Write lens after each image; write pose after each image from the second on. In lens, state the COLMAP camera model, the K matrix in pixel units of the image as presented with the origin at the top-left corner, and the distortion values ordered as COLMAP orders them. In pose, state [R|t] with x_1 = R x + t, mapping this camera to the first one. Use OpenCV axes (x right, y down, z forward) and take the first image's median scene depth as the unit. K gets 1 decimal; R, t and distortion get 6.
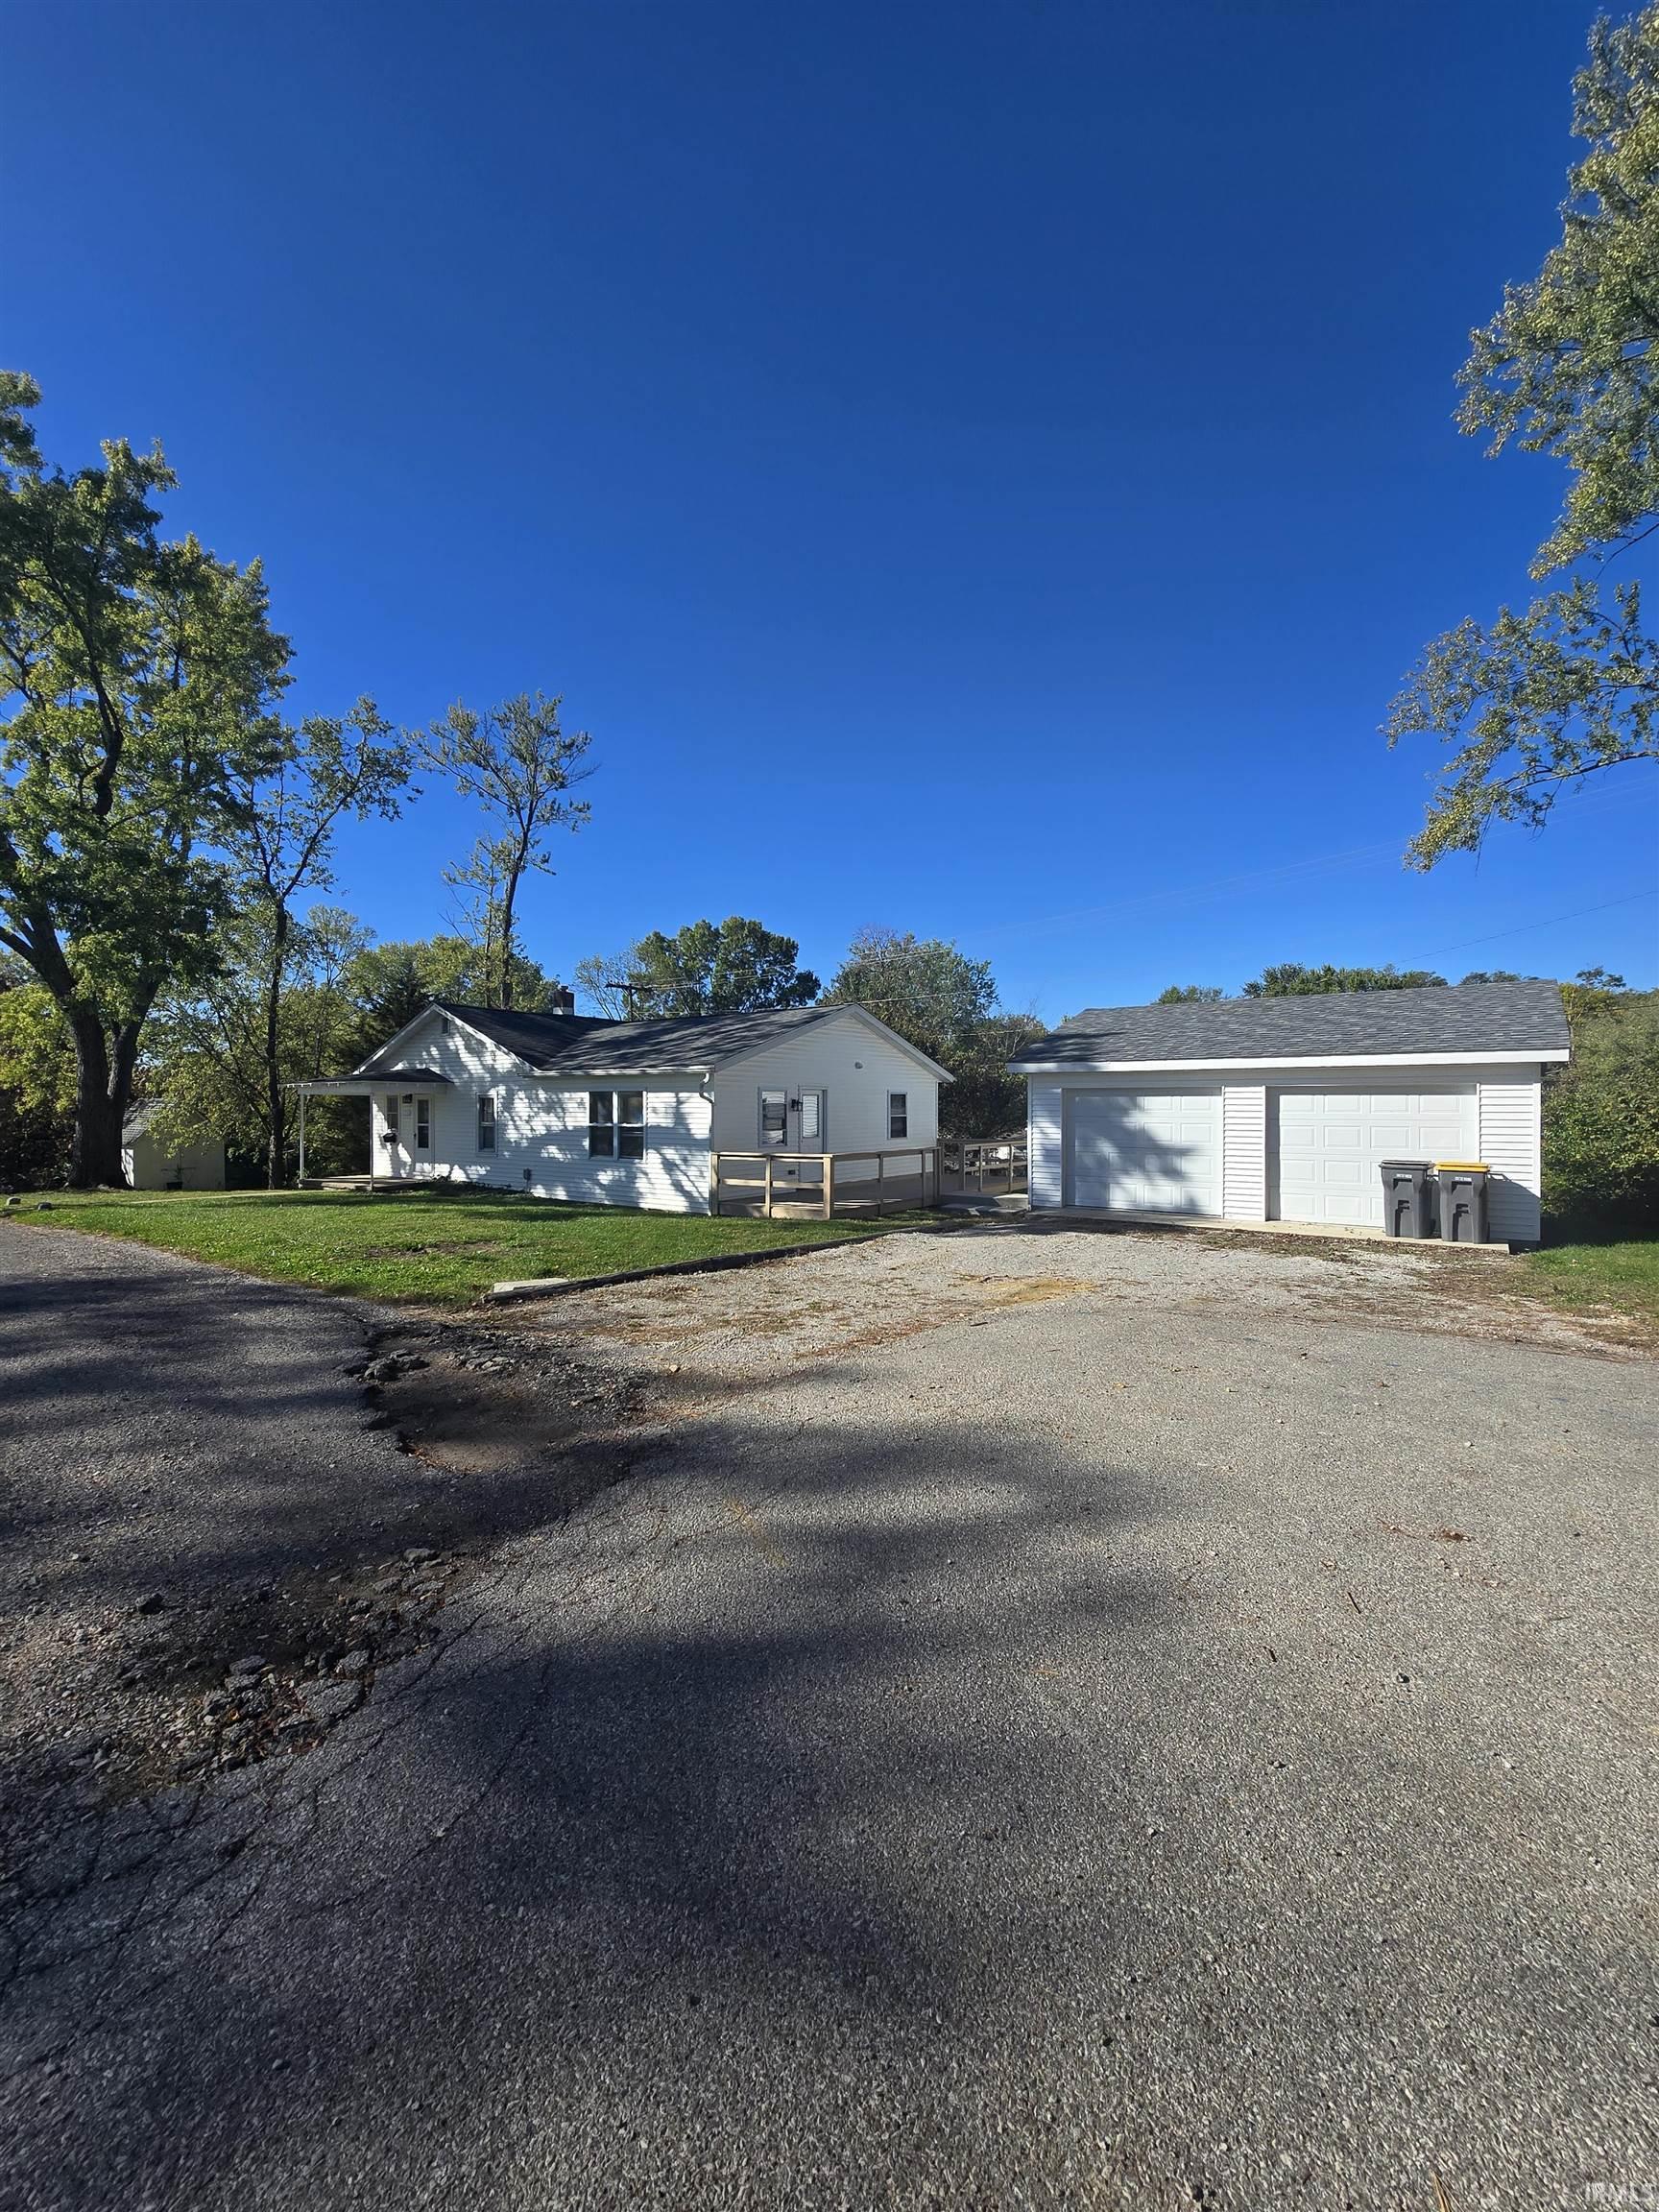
lens RADIAL K [[902.3, 0, 829.5], [0, 902.3, 1106.0], [0, 0, 1]] dist [-0.001802, 0.000086]
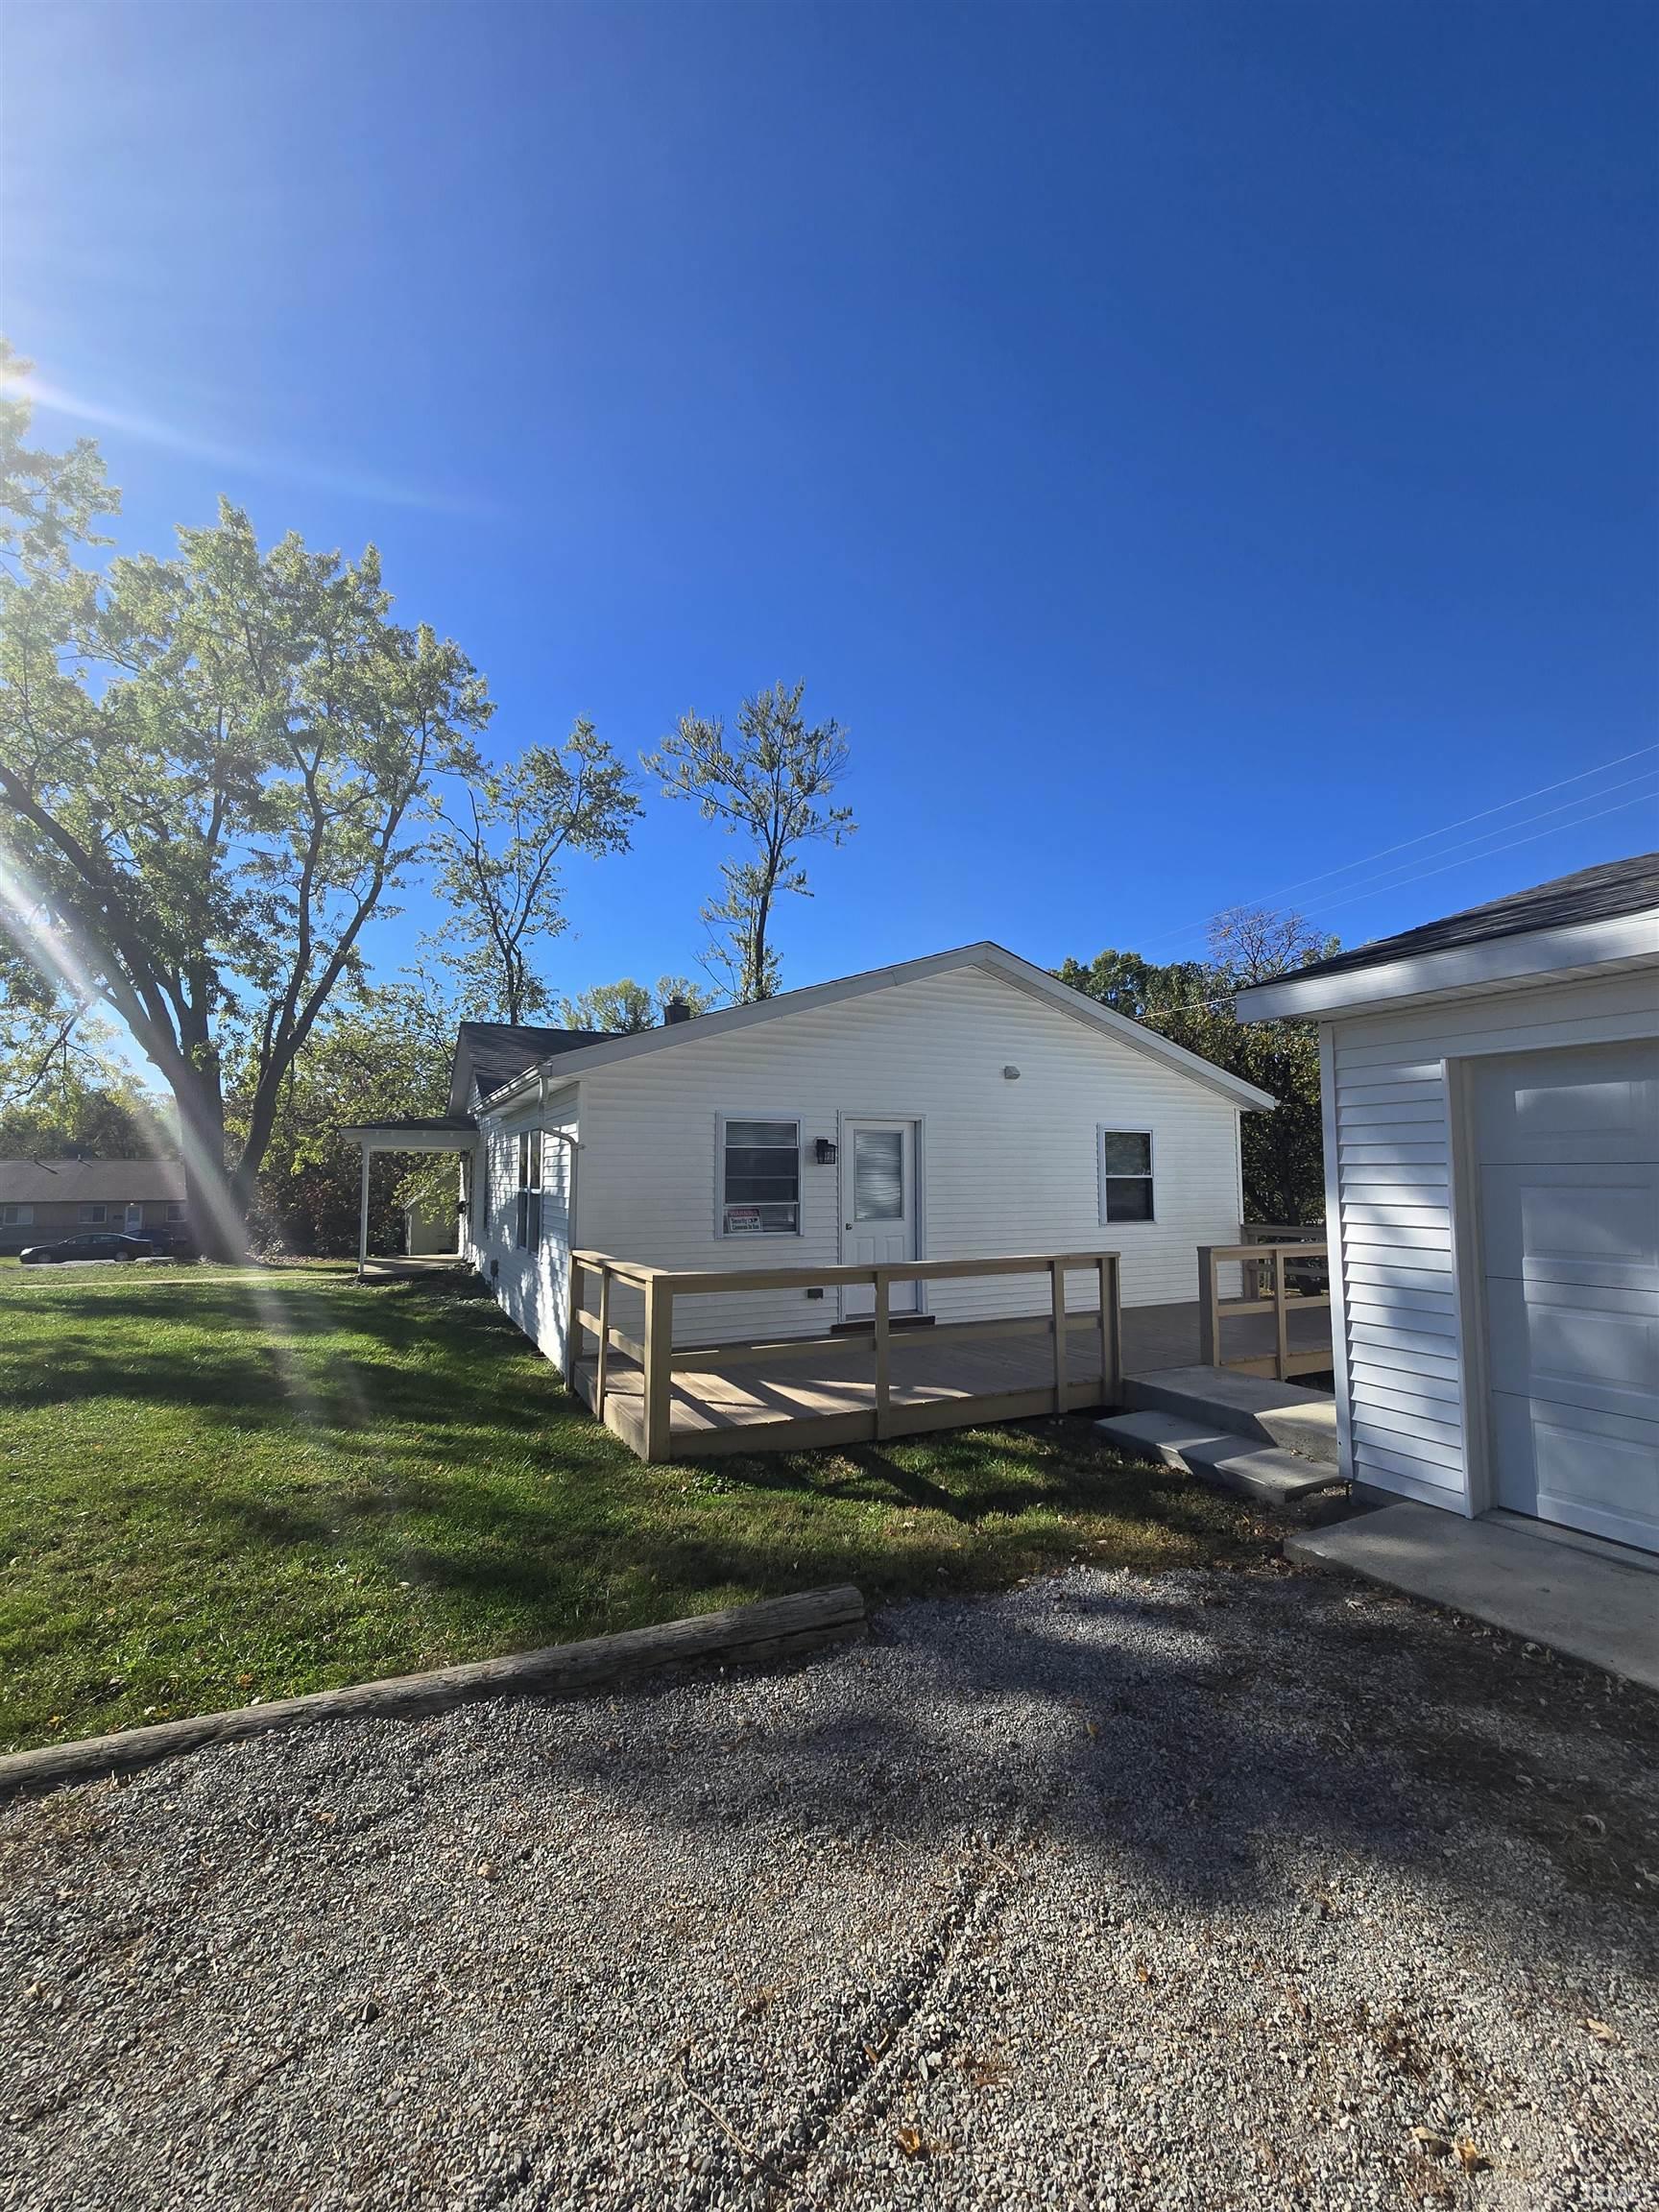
lens RADIAL K [[902.3, 0, 829.5], [0, 902.3, 1106.0], [0, 0, 1]] dist [-0.001802, 0.000086]
pose [[0.893586, -0.036344, -0.447418, 0.159925], [0.002518, 0.997107, -0.075966, 0.009662], [0.448885, 0.066755, 0.891093, 0.510386]]
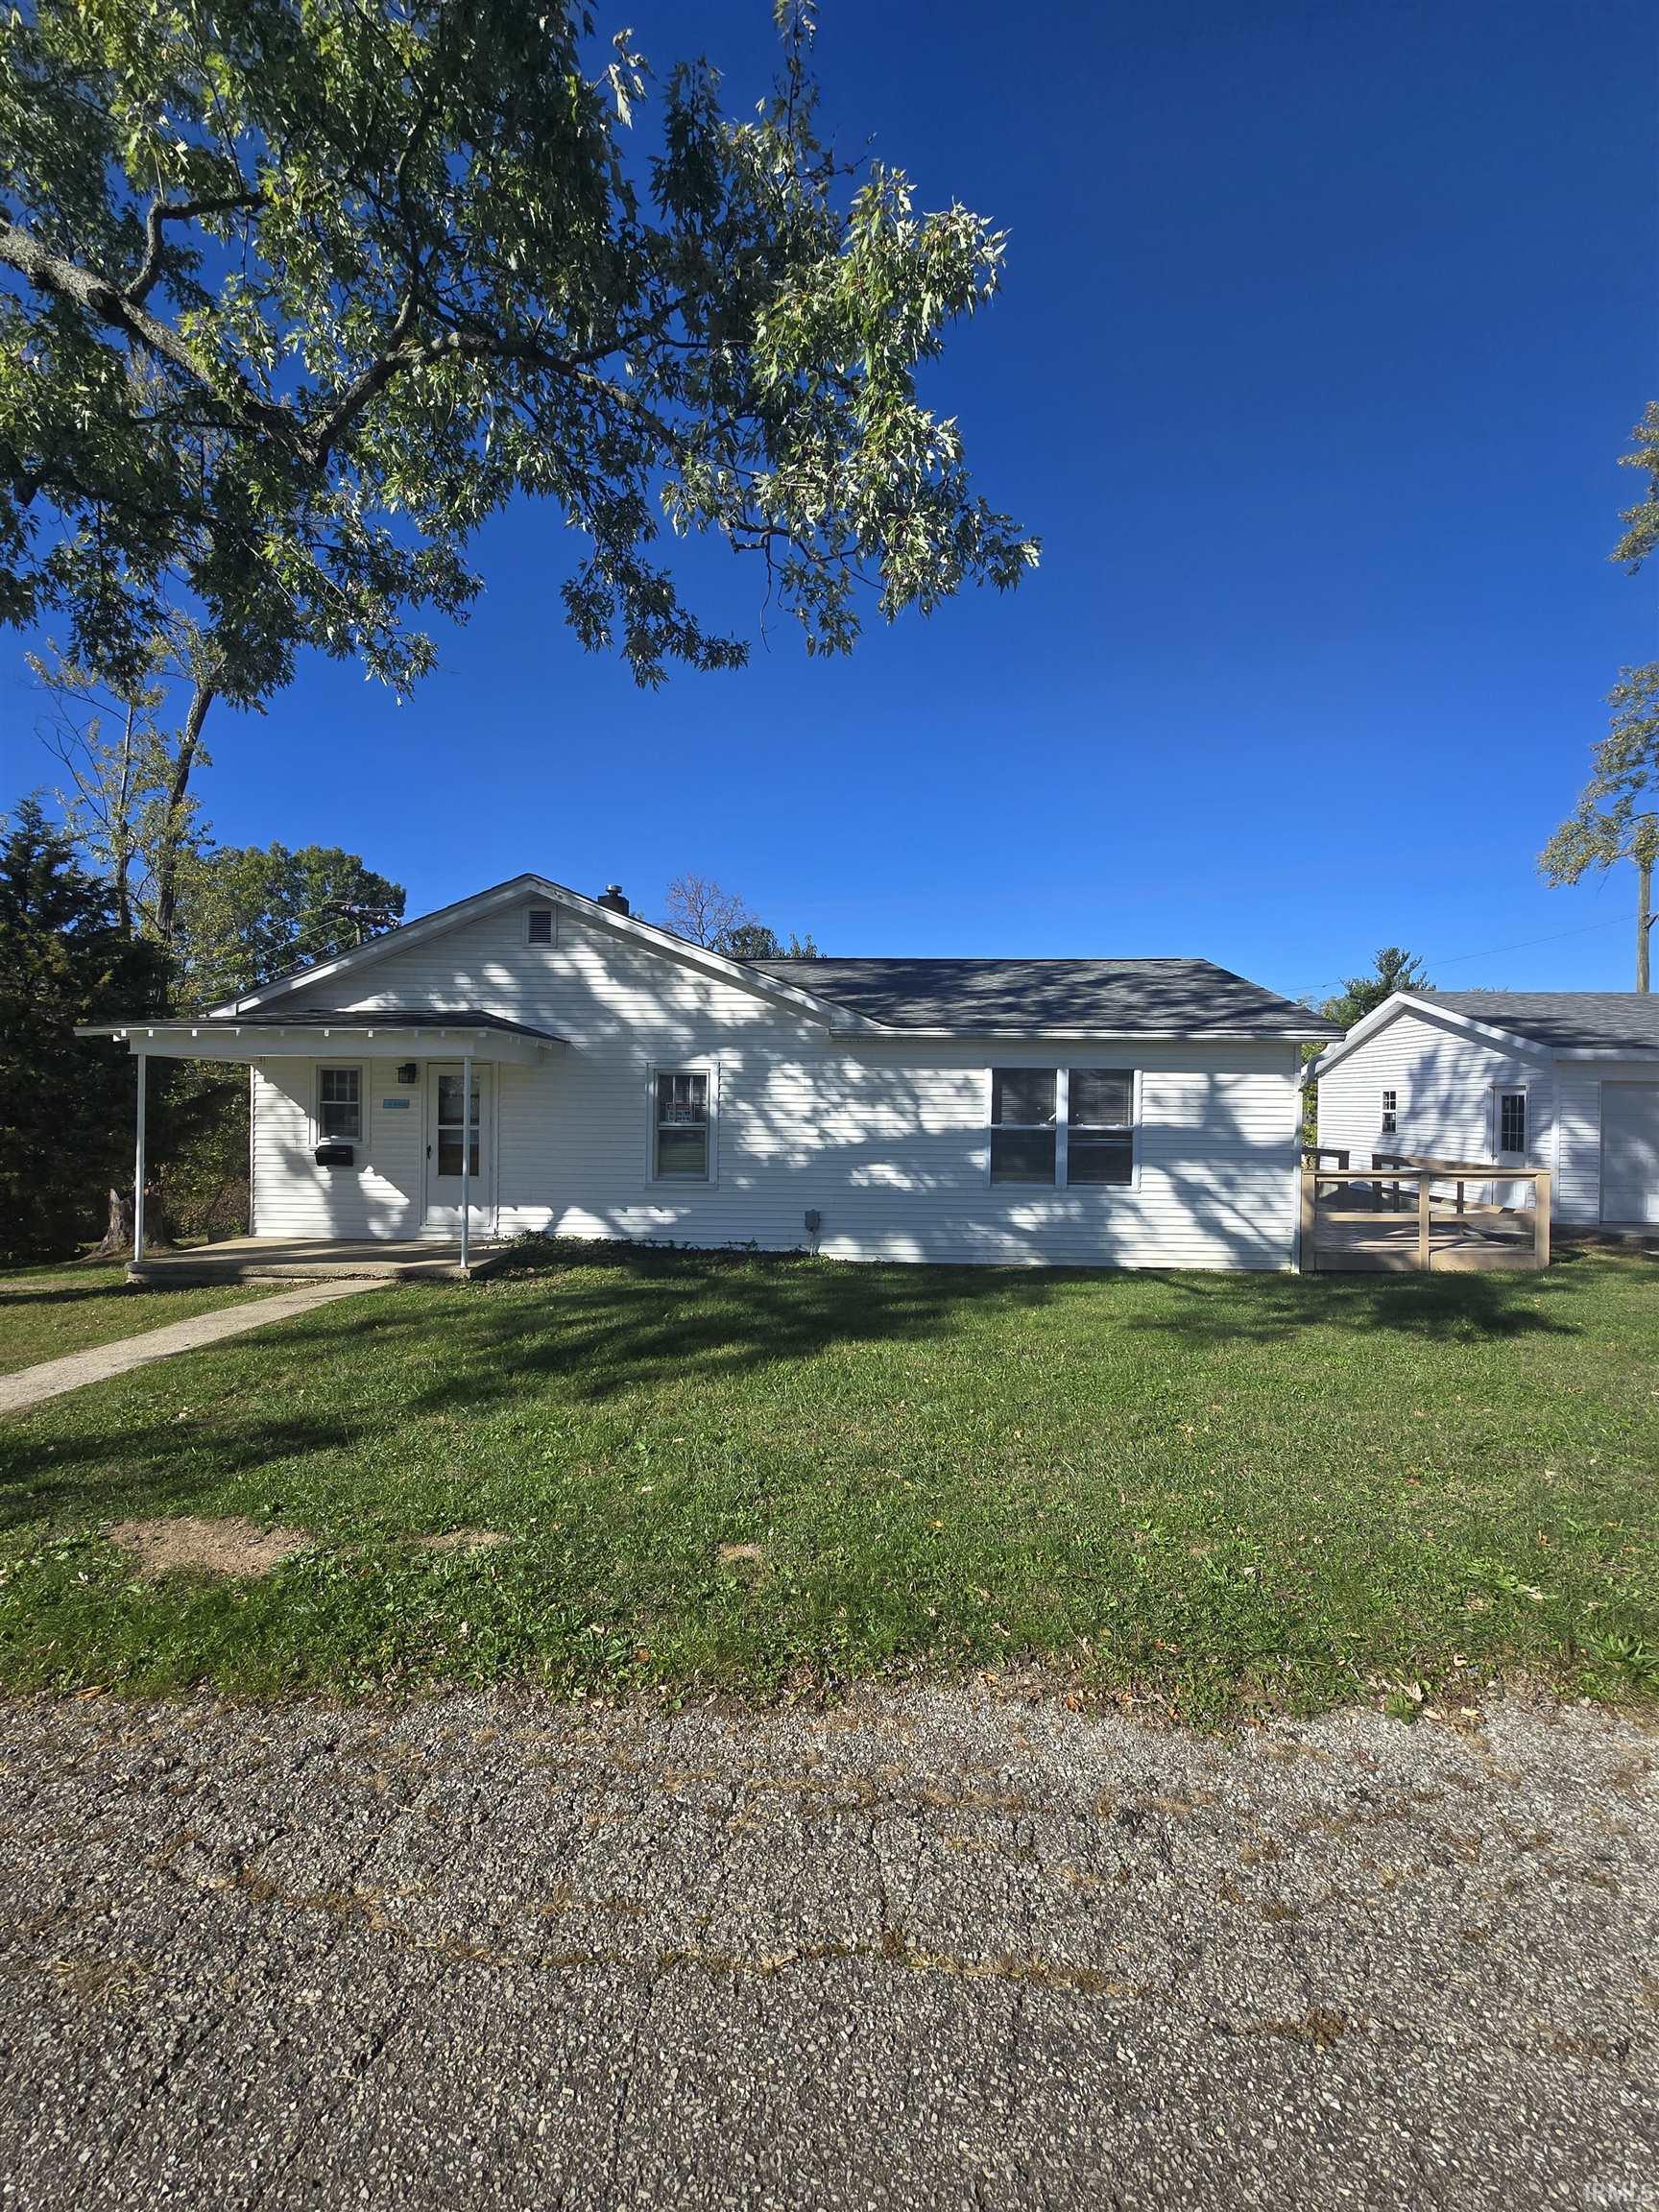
lens RADIAL K [[902.3, 0, 829.5], [0, 902.3, 1106.0], [0, 0, 1]] dist [-0.001802, 0.000086]
pose [[0.833420, 0.007890, 0.552584, -0.595709], [-0.009375, 0.999956, -0.000138, 0.008883], [-0.552561, -0.005065, 0.833457, 0.528604]]
